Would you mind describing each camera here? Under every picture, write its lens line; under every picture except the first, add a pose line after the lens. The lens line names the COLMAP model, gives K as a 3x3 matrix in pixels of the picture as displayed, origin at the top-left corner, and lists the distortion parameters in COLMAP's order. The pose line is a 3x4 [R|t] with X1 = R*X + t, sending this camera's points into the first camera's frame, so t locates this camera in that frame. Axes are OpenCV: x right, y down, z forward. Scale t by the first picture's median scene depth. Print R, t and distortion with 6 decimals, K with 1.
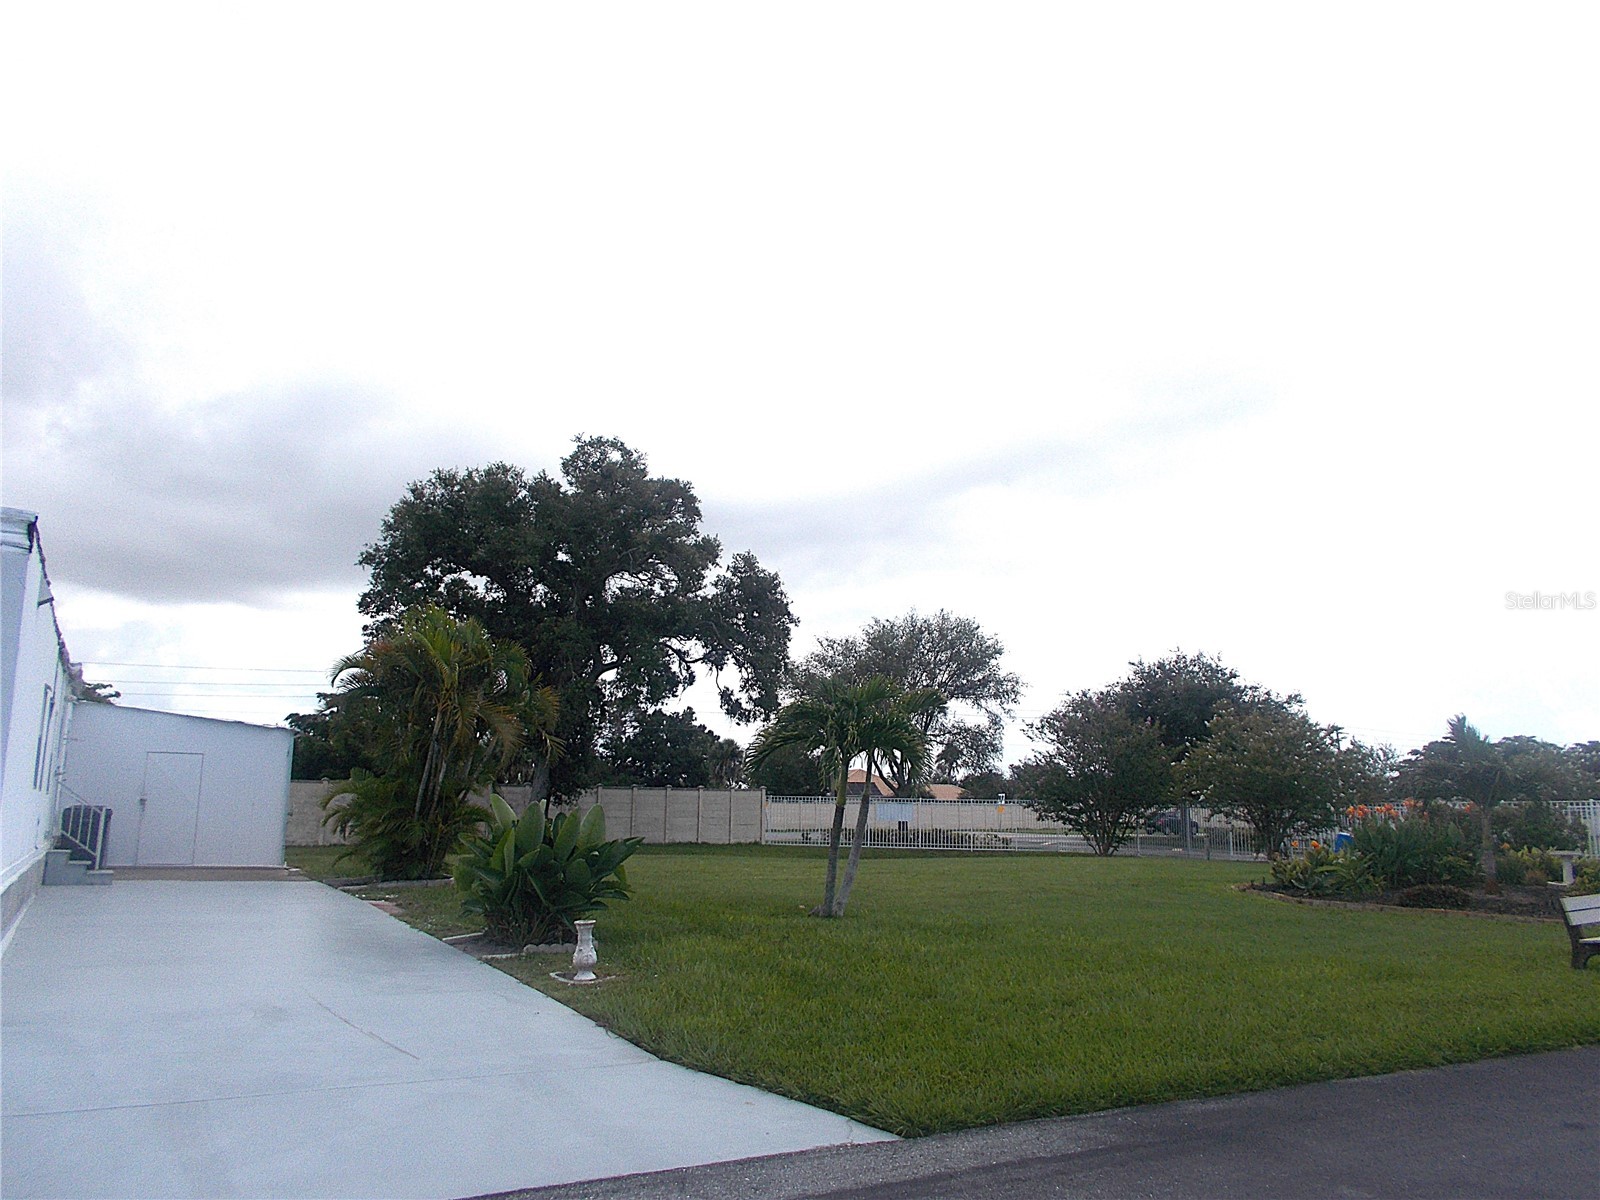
lens RADIAL K [[1229.1, 0, 801.4], [0, 1229.1, 598.0], [0, 0, 1]] dist [-0.007250, 0.018395]
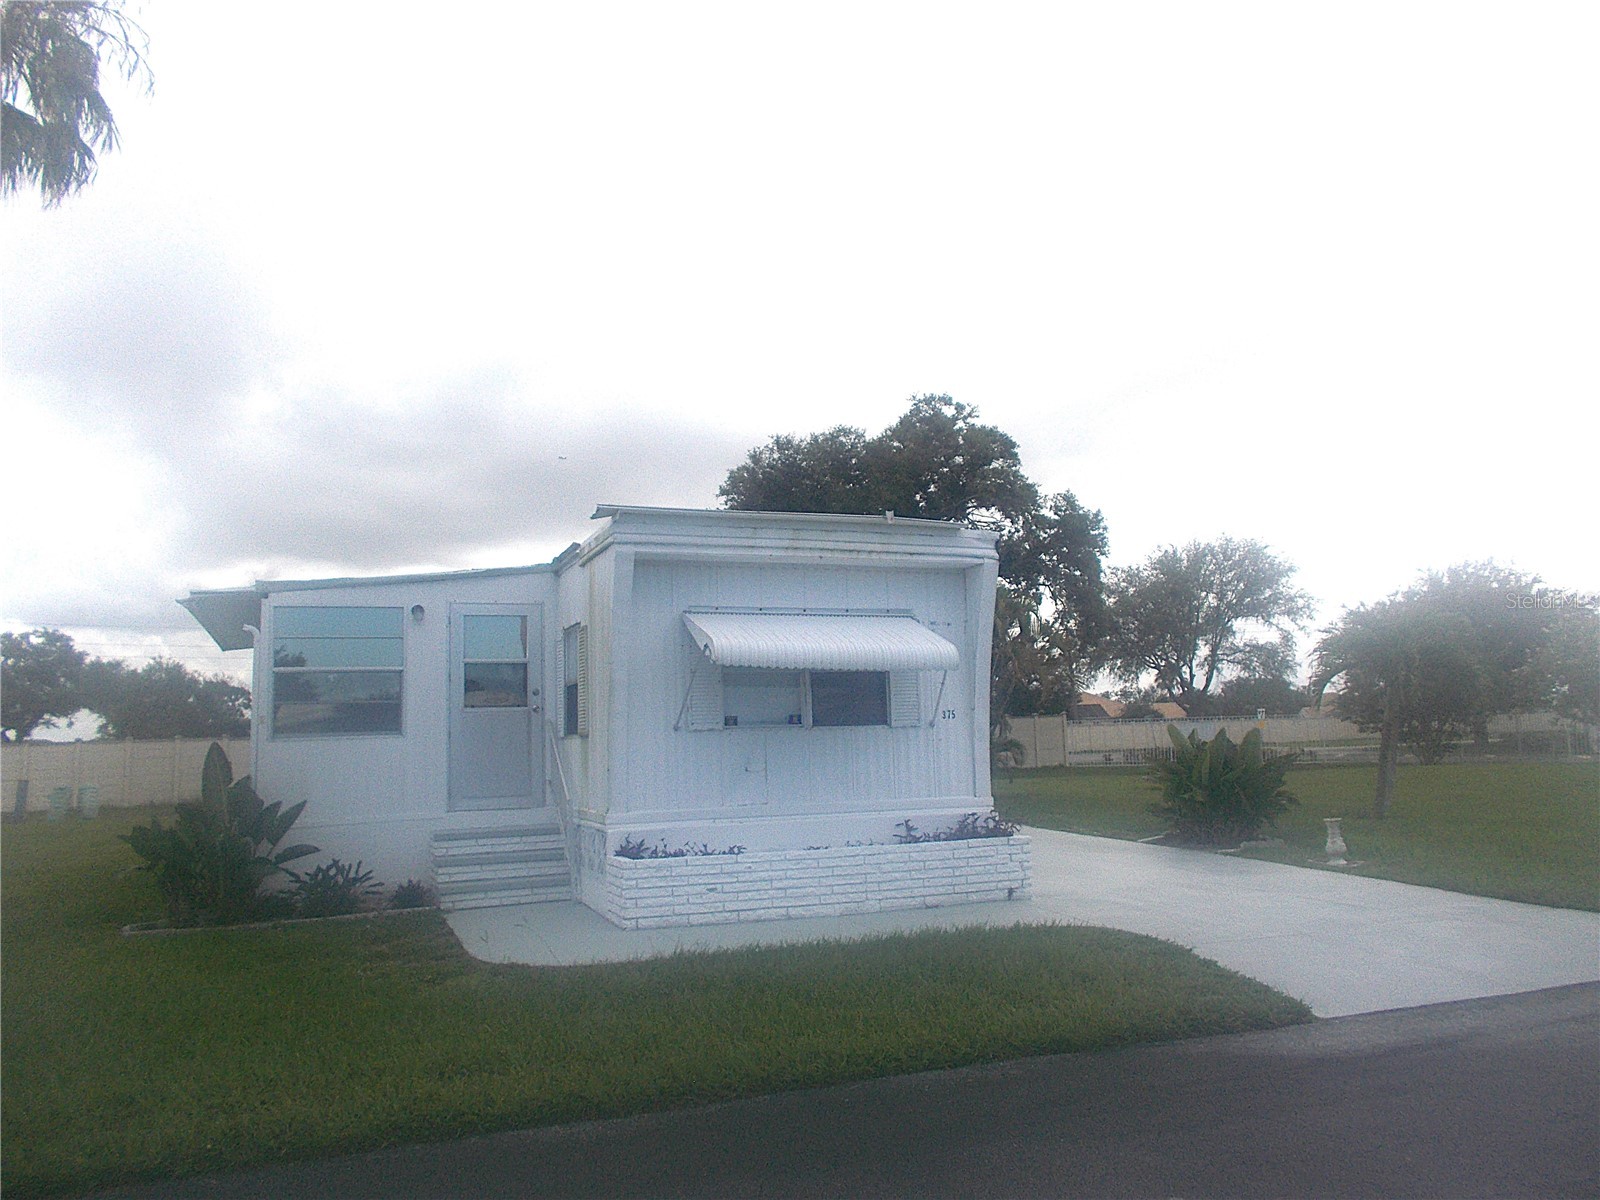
lens RADIAL K [[1229.1, 0, 792.9], [0, 1229.1, 601.7], [0, 0, 1]] dist [-0.007250, 0.018395]
pose [[0.987808, -0.058396, -0.144311, -0.128093], [0.066896, 0.996256, 0.054767, -0.016278], [0.140573, -0.063753, 0.988016, -0.076333]]
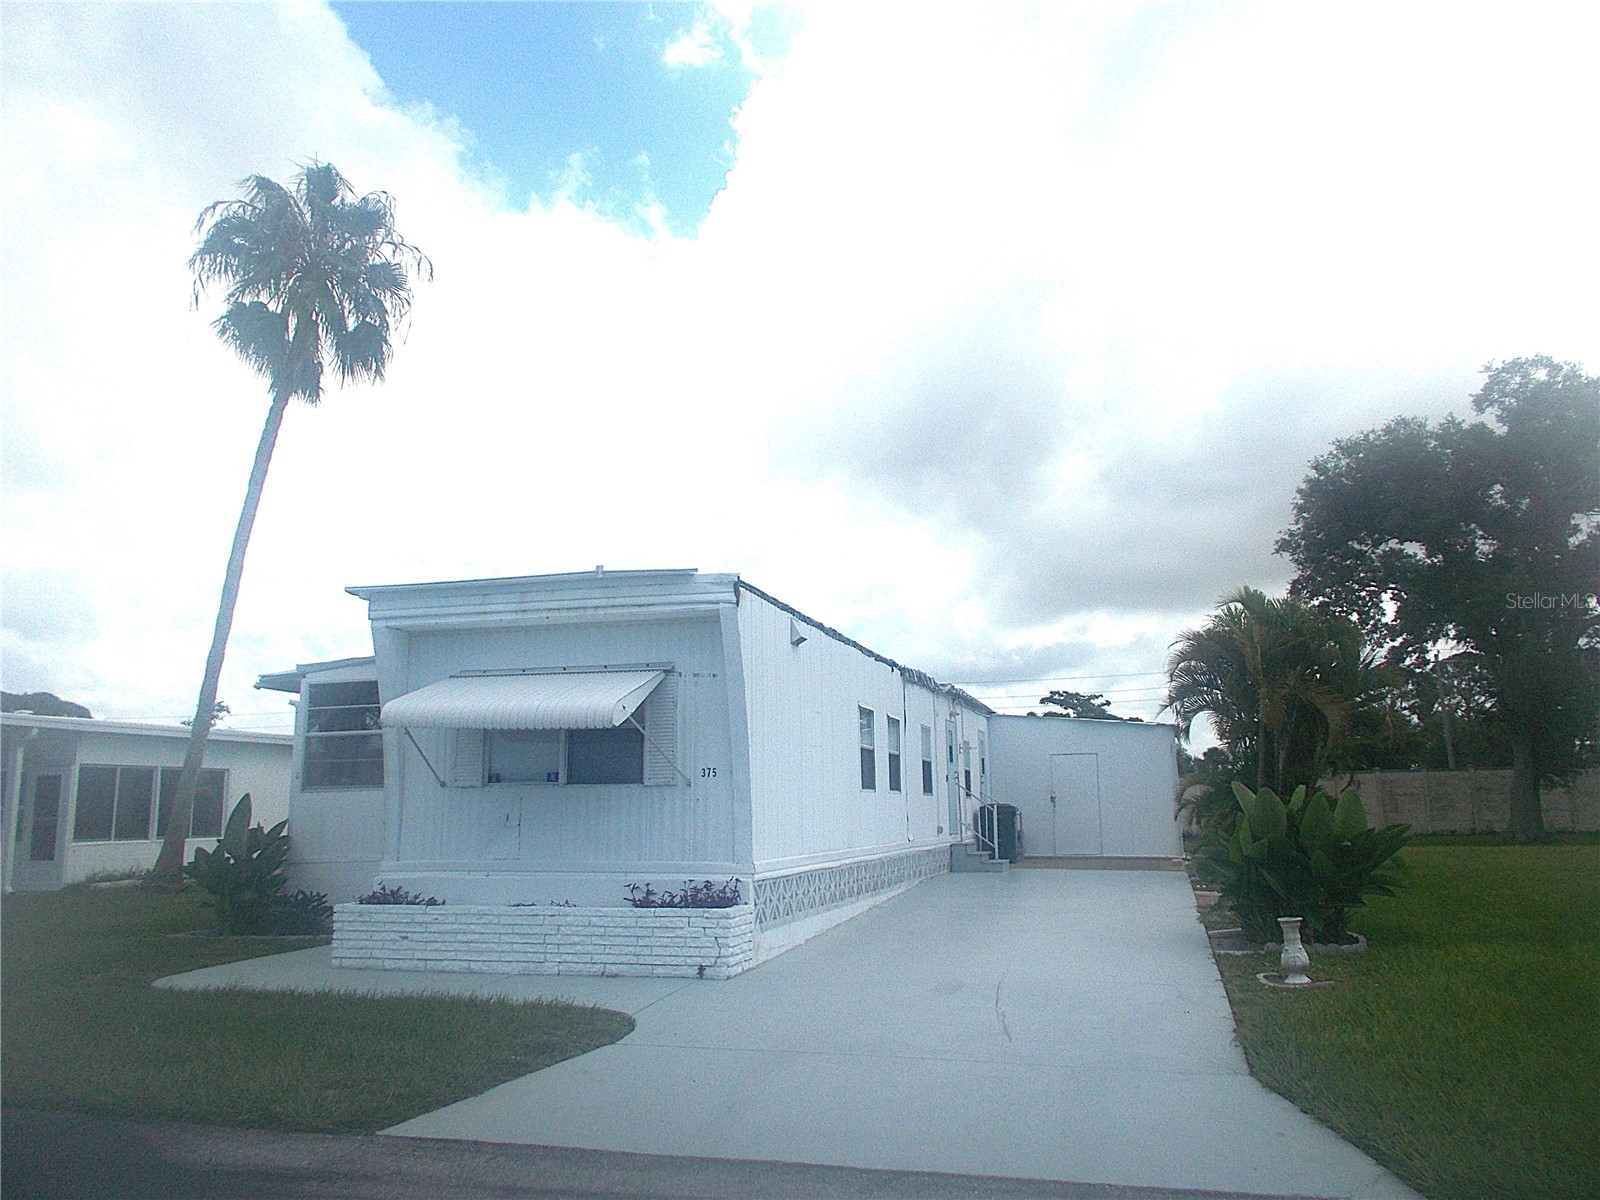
lens RADIAL K [[1229.1, 0, 798.4], [0, 1229.1, 597.2], [0, 0, 1]] dist [-0.007250, 0.018395]
pose [[0.698757, -0.142263, -0.701071, 0.057725], [0.145964, 0.987762, -0.054957, 0.006338], [0.700309, -0.063930, 0.710971, 0.028514]]
